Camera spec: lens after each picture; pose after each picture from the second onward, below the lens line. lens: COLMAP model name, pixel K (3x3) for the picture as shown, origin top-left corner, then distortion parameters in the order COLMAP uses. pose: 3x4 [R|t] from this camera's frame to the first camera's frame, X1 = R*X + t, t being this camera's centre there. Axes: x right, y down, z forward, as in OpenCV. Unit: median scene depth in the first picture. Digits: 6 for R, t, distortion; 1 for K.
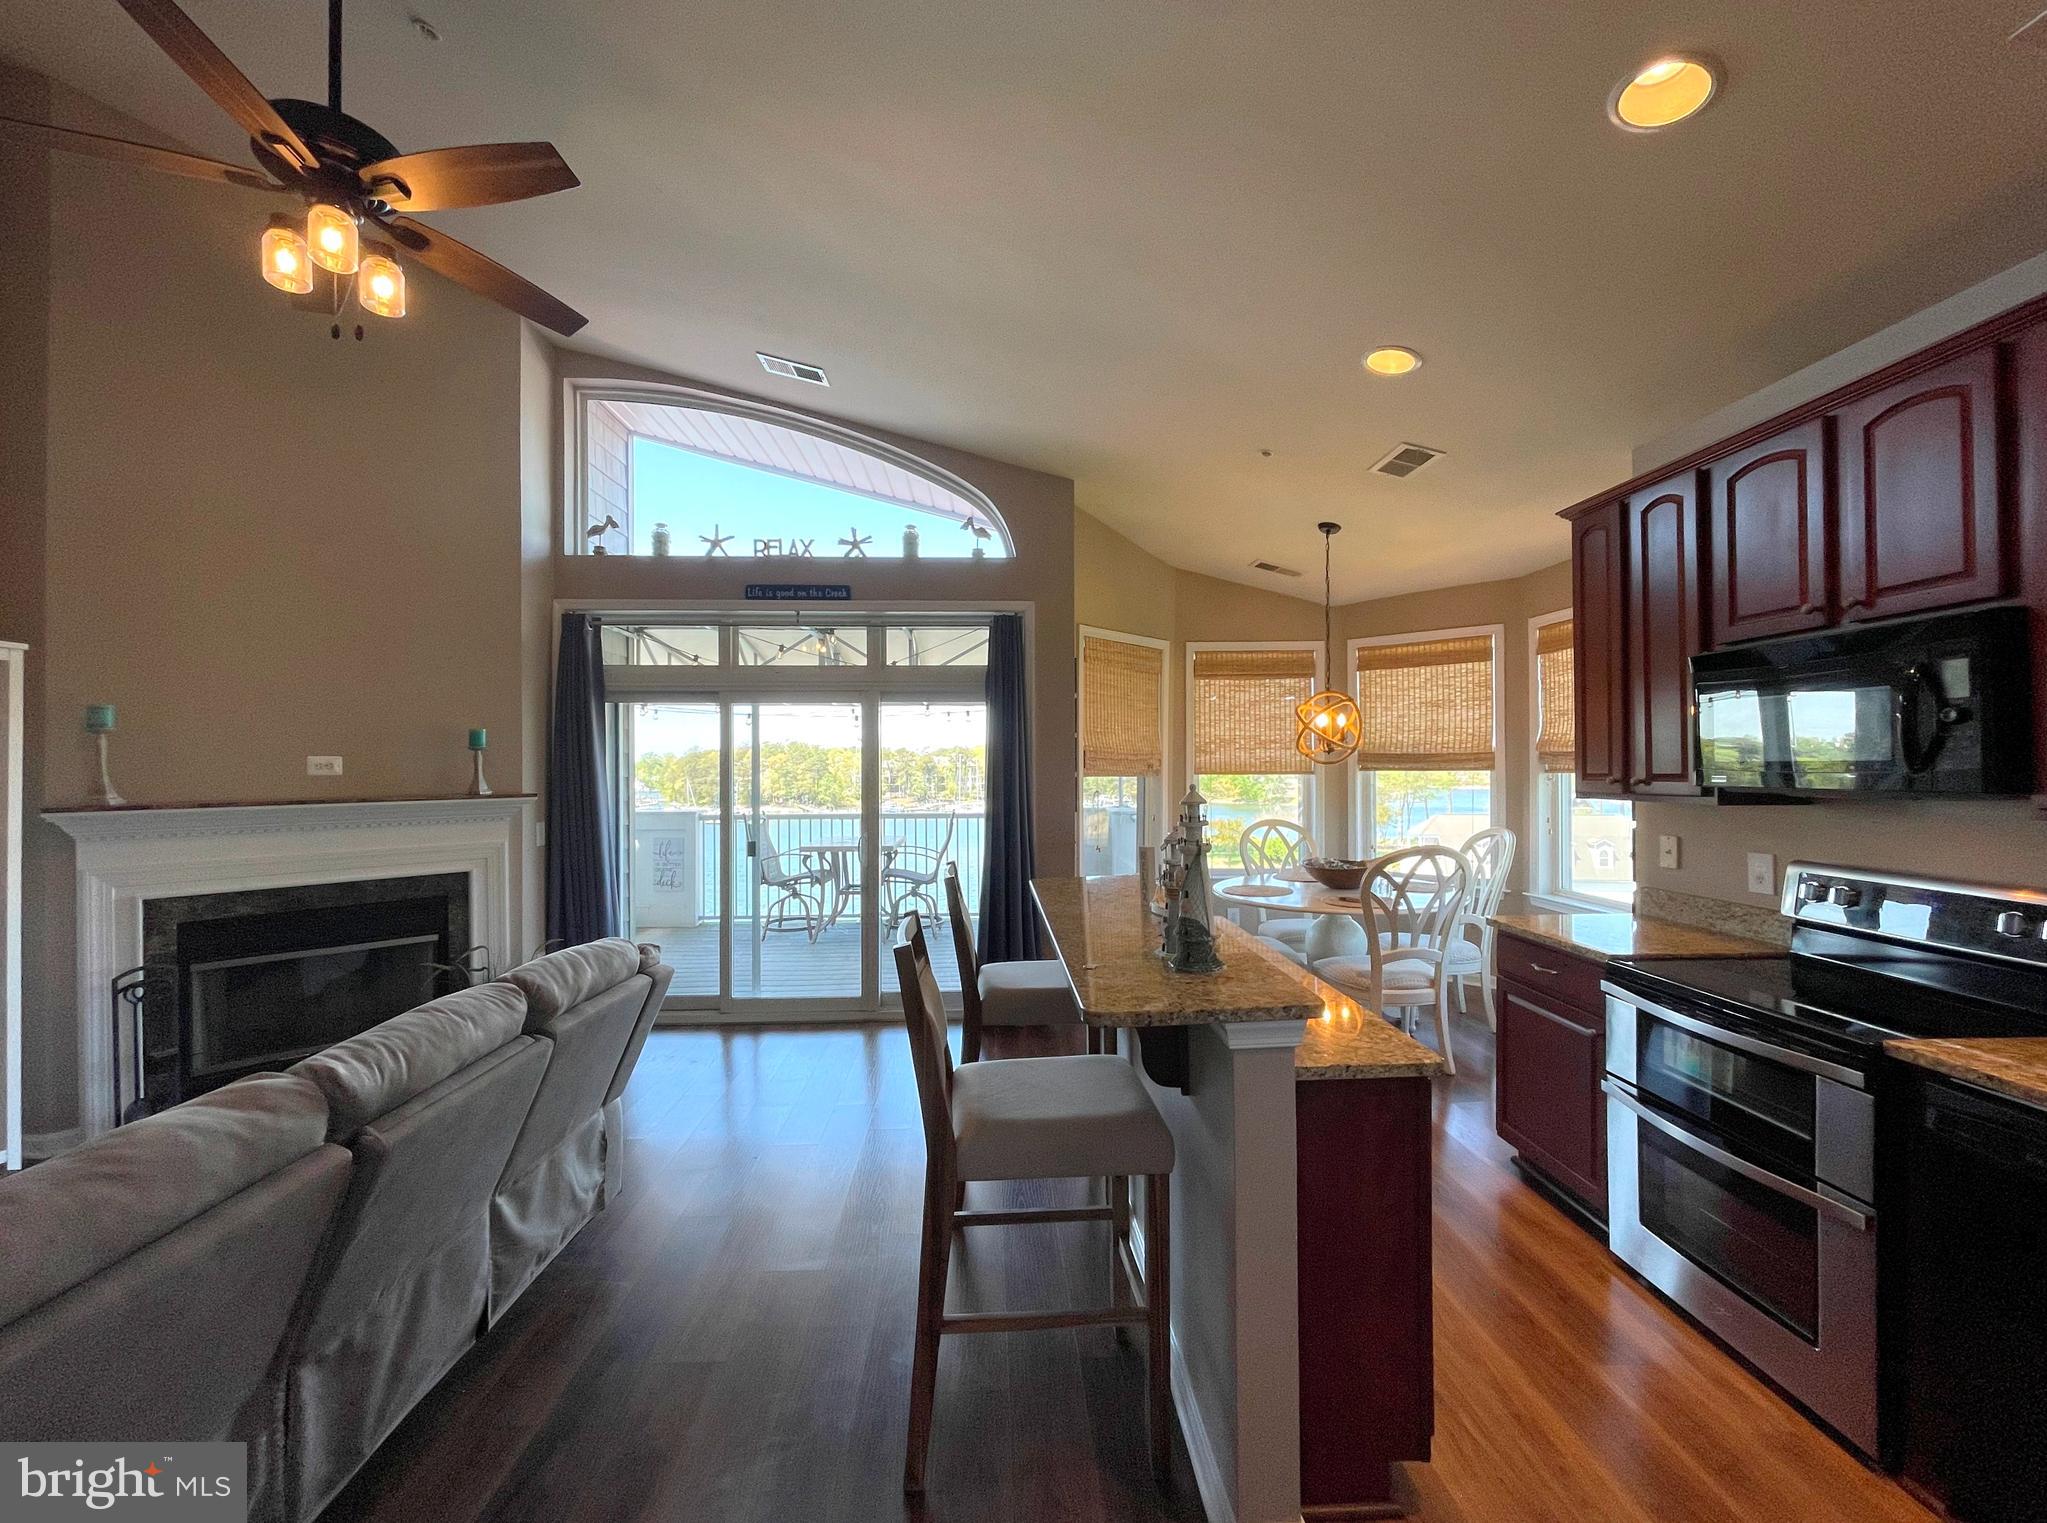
lens RADIAL K [[833.6, 0, 1014.9], [0, 833.6, 763.7], [0, 0, 1]] dist [0.003524, 0.000083]
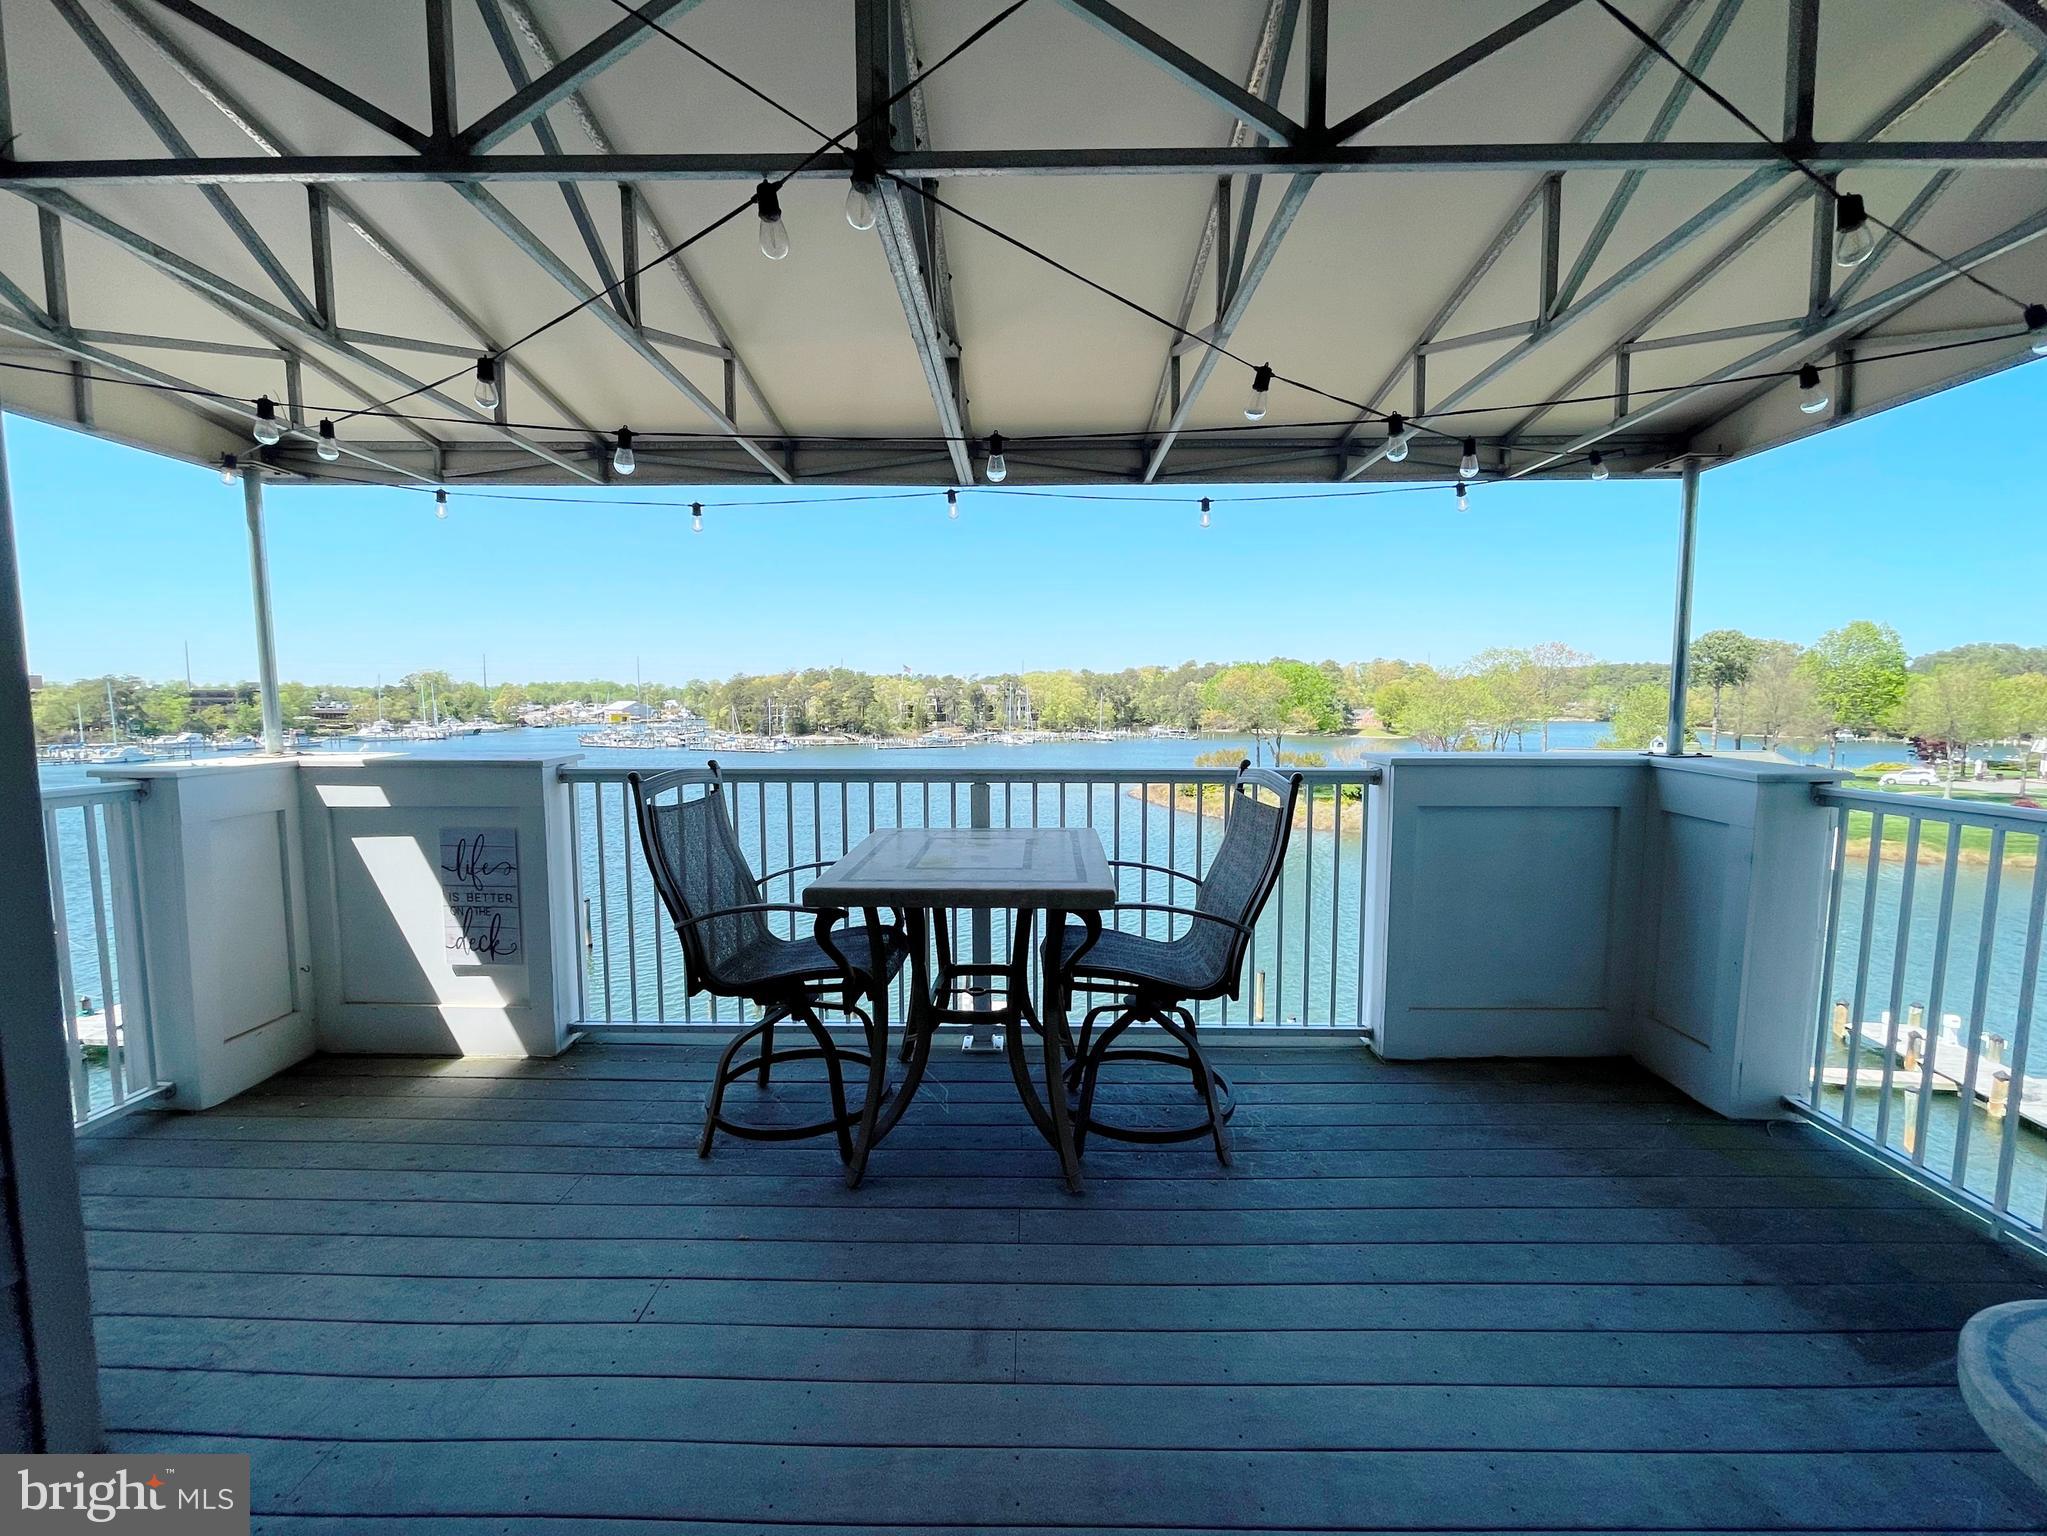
lens RADIAL K [[842.7, 0, 1023.5], [0, 842.7, 768.0], [0, 0, 1]] dist [-0.000907, 0.000226]
pose [[0.998981, 0.008932, -0.044235, -0.240611], [-0.004986, 0.996061, 0.088527, 0.042495], [0.044852, -0.088216, 0.995091, 1.023785]]
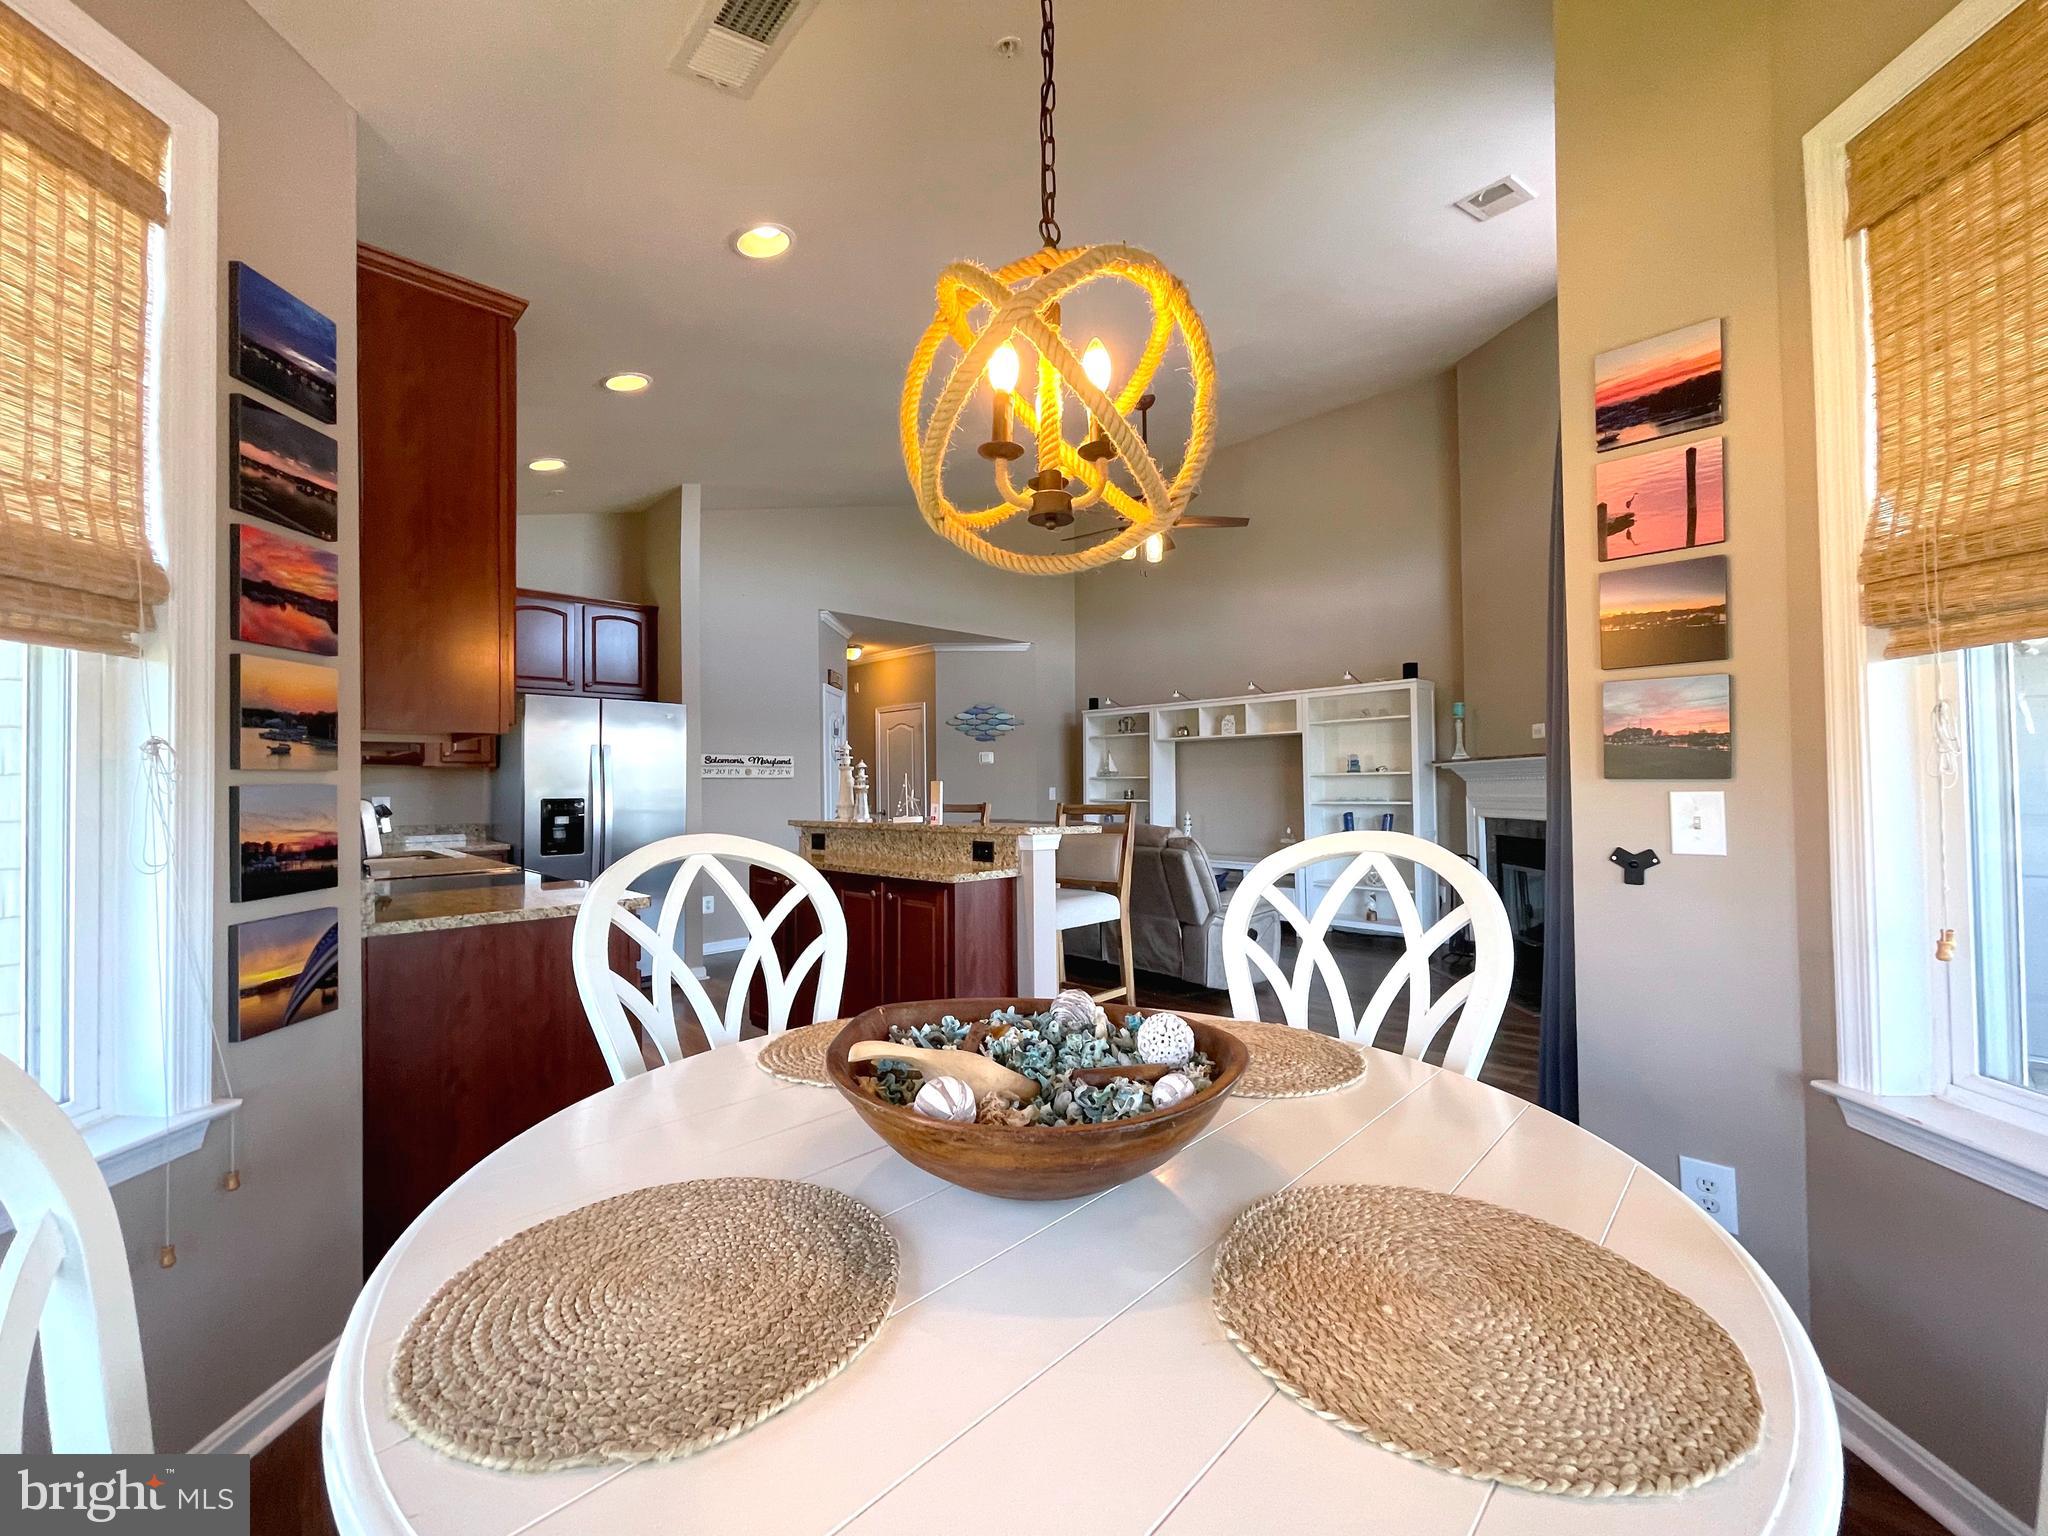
lens RADIAL K [[817.1, 0, 1017.7], [0, 817.1, 766.4], [0, 0, 1]] dist [-0.001158, -0.000283]
pose [[-0.742352, -0.000805, -0.670010, 0.507572], [0.018225, 0.999605, -0.021394, 0.056128], [0.669762, -0.028092, -0.742044, 1.107041]]
